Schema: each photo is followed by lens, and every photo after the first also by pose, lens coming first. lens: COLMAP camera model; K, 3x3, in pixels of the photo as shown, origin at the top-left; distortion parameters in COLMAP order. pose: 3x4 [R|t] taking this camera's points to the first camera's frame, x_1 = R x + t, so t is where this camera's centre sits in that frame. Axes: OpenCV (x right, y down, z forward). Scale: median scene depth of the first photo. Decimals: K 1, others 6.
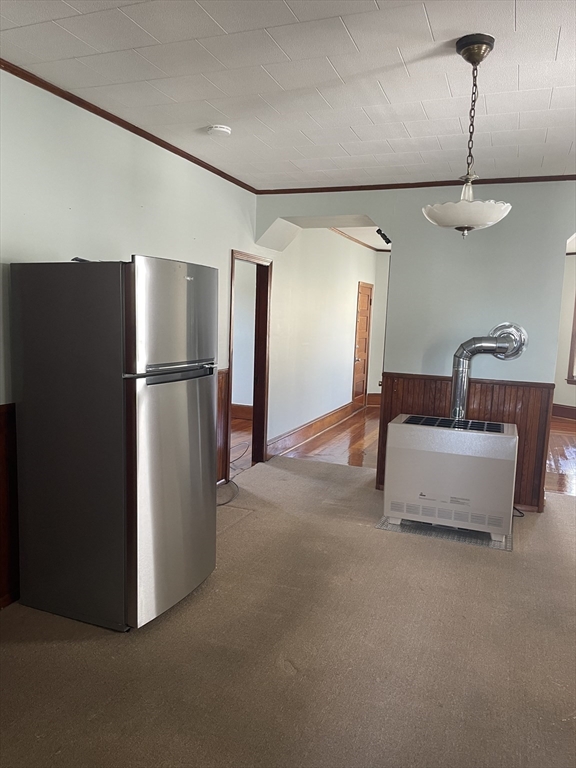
lens RADIAL K [[574.2, 0, 288.0], [0, 574.2, 384.0], [0, 0, 1]] dist [0.106841, -0.184201]
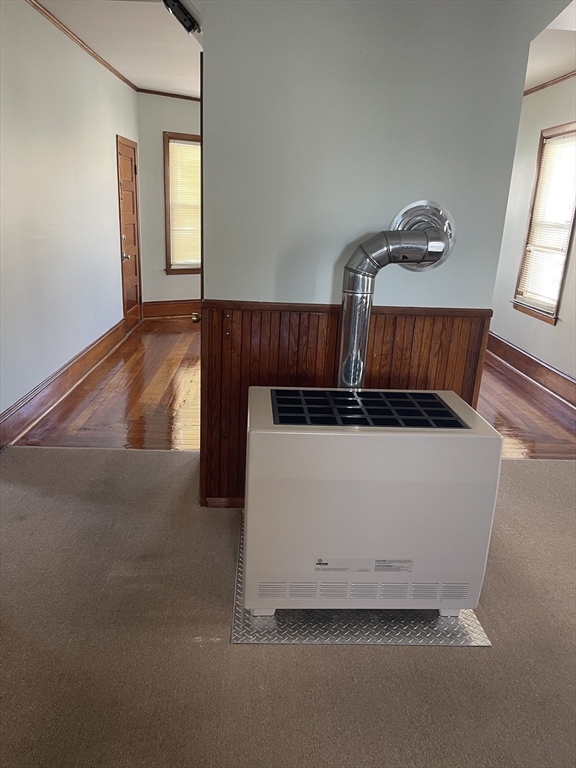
lens RADIAL K [[574.2, 0, 288.0], [0, 574.2, 384.0], [0, 0, 1]] dist [0.106841, -0.184201]
pose [[0.916982, -0.115116, 0.381957, 0.028880], [0.037866, 0.978254, 0.203924, -0.050862], [-0.397126, -0.172532, 0.901401, 0.499749]]
